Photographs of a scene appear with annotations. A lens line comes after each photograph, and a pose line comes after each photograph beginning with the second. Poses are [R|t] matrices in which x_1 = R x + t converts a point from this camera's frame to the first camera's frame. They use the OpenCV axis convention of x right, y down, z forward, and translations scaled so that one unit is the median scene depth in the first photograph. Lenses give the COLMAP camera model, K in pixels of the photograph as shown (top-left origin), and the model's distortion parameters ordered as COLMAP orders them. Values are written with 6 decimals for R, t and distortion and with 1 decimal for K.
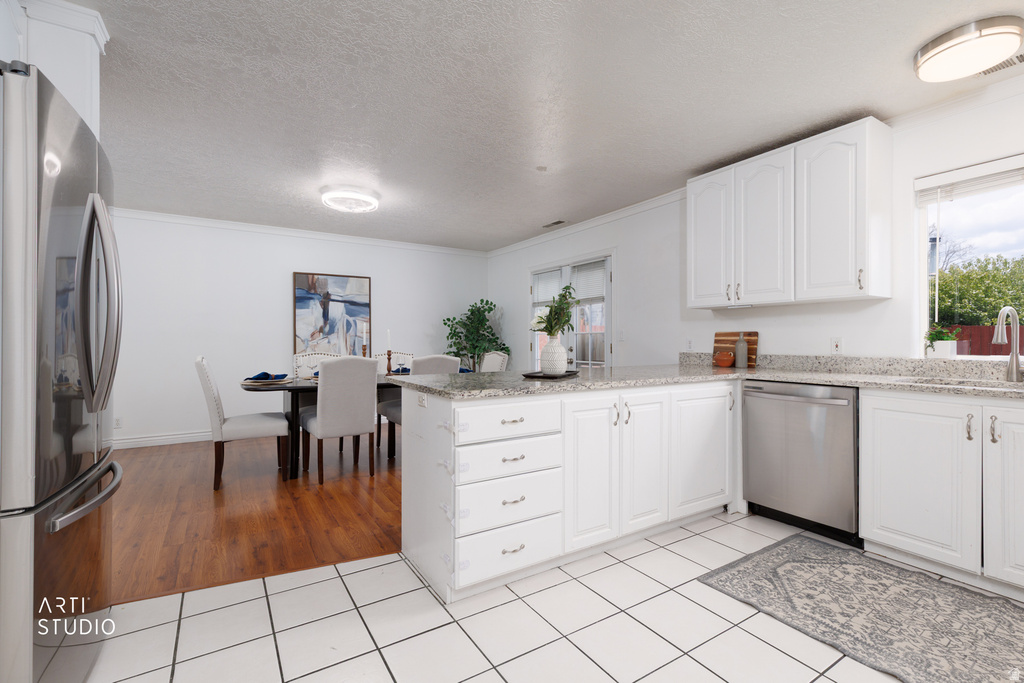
lens RADIAL K [[461.8, 0, 512.0], [0, 461.8, 341.5], [0, 0, 1]] dist [0.005388, -0.000762]
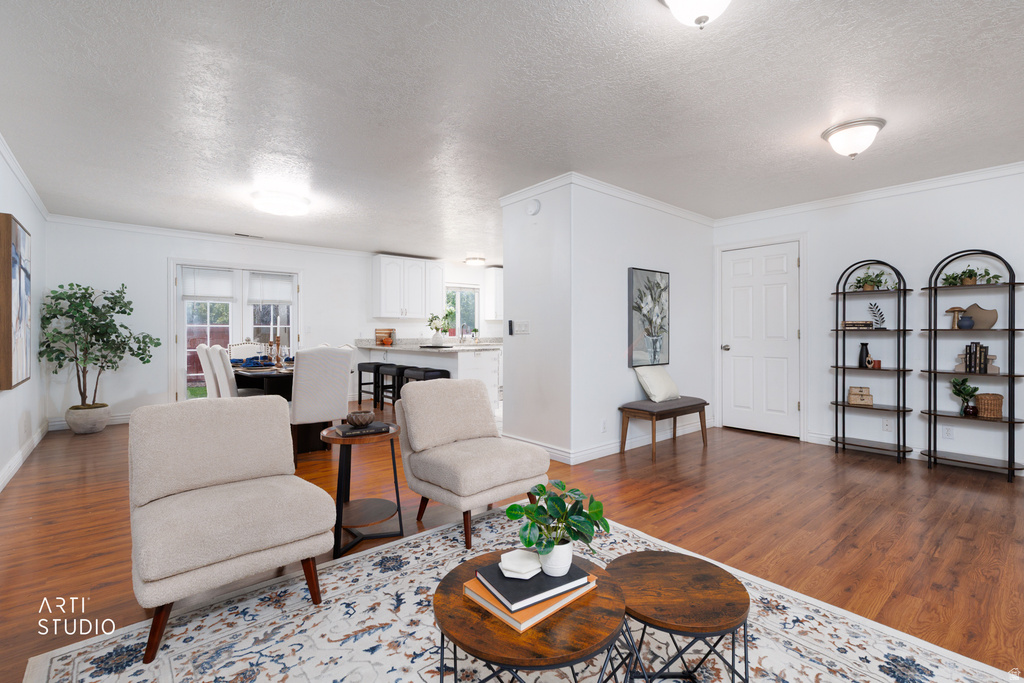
lens RADIAL K [[467.5, 0, 517.6], [0, 467.5, 335.0], [0, 0, 1]] dist [0.004206, -0.000130]
pose [[-0.151968, -0.004431, 0.988375, -2.043115], [0.001946, 0.999987, 0.004782, -0.000478], [-0.988383, 0.002650, -0.151958, 0.824466]]
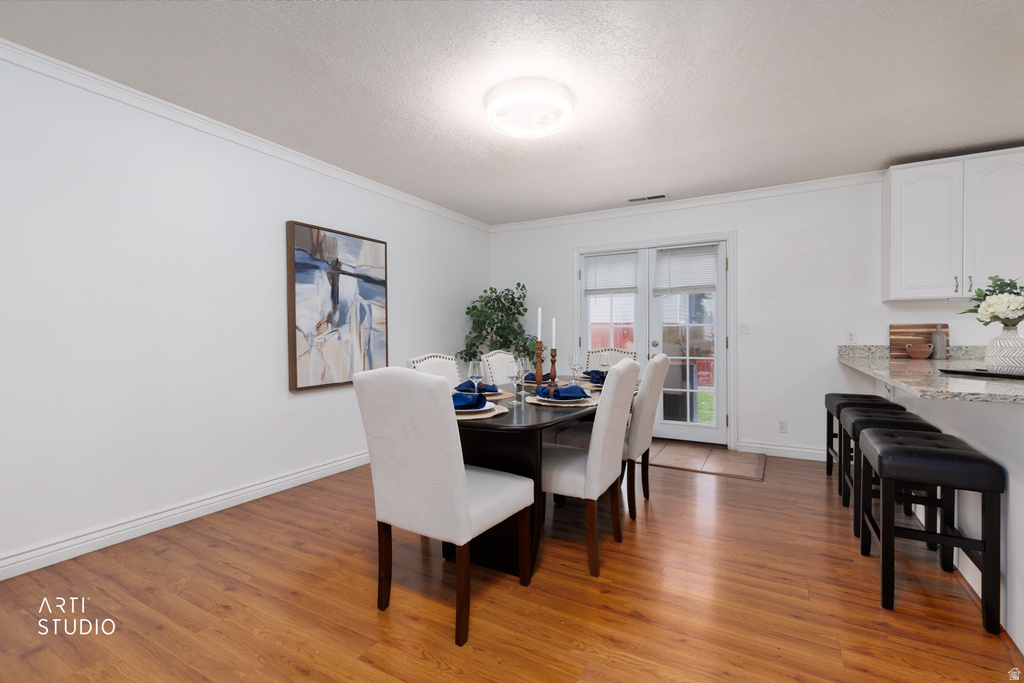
lens RADIAL K [[460.5, 0, 515.6], [0, 460.5, 338.0], [0, 0, 1]] dist [0.007195, -0.000097]
pose [[0.880422, -0.007233, 0.474135, -0.889922], [0.006193, 0.999974, 0.003755, 0.000650], [-0.474150, -0.000370, 0.880444, 0.601598]]
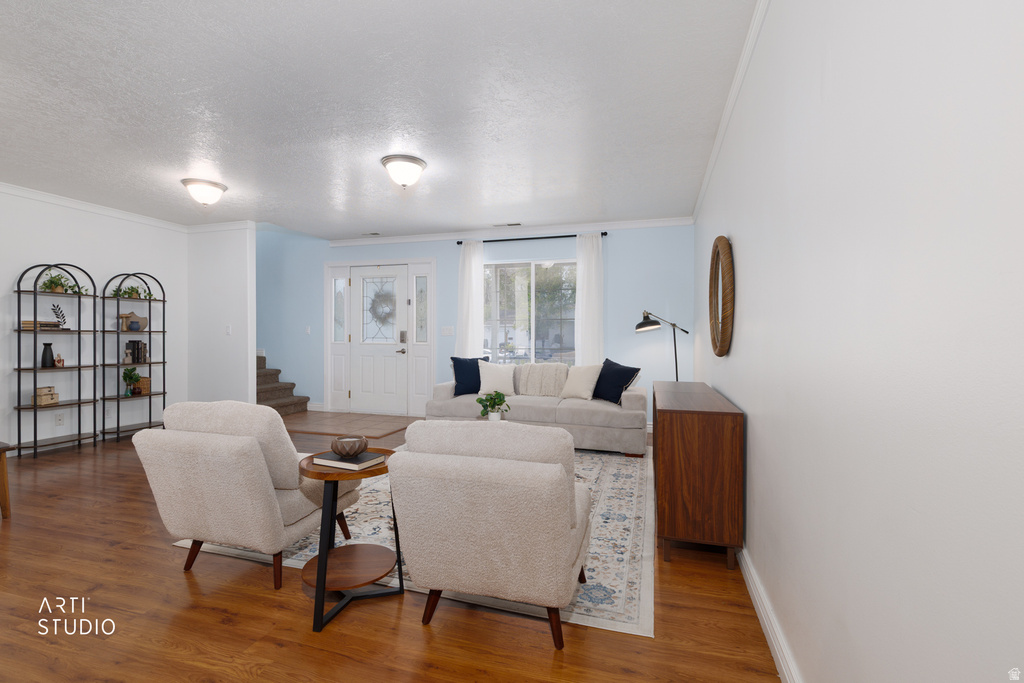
lens RADIAL K [[461.8, 0, 512.0], [0, 461.8, 341.5], [0, 0, 1]] dist [0.005388, -0.000762]
pose [[-0.754405, 0.002126, -0.656406, -0.935738], [-0.006408, 0.999923, 0.010604, 0.003874], [0.656378, 0.012206, -0.754334, 1.588925]]
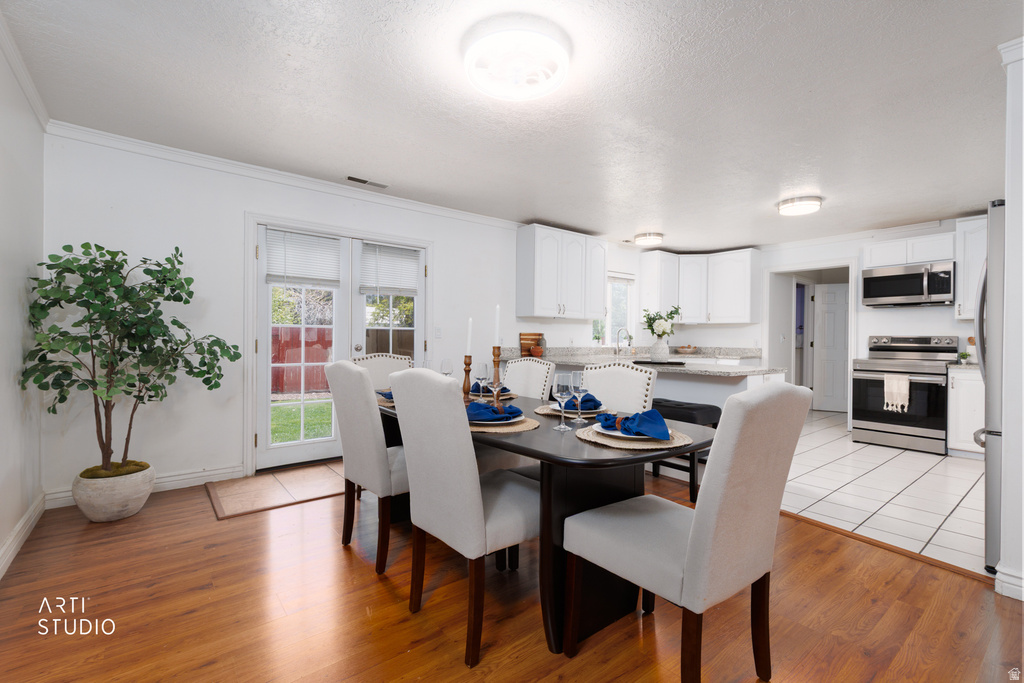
lens RADIAL K [[461.8, 0, 512.0], [0, 461.8, 341.5], [0, 0, 1]] dist [0.005388, -0.000762]
pose [[-0.114658, -0.006940, 0.993381, -1.149513], [-0.008590, 0.999945, 0.005994, -0.001717], [-0.993368, -0.007846, -0.114711, 1.415856]]
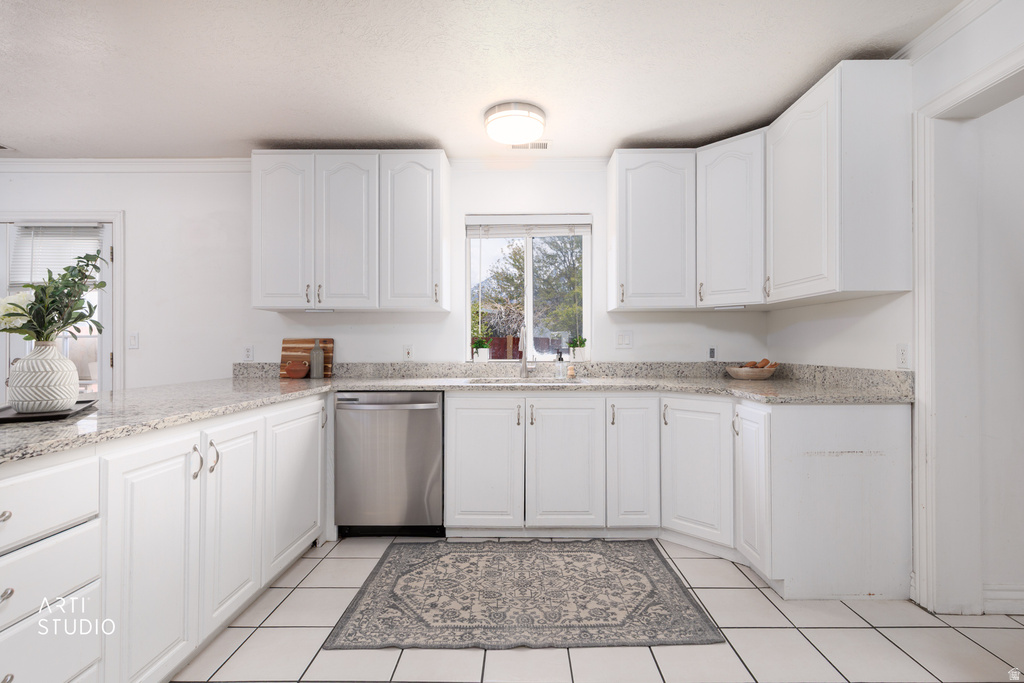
lens RADIAL K [[468.5, 0, 523.1], [0, 468.5, 344.4], [0, 0, 1]] dist [0.005074, -0.000701]
pose [[0.533599, 0.004083, 0.845728, -0.070751], [0.002308, 0.999978, -0.006283, -0.002779], [-0.845735, 0.005305, 0.533577, 0.188664]]
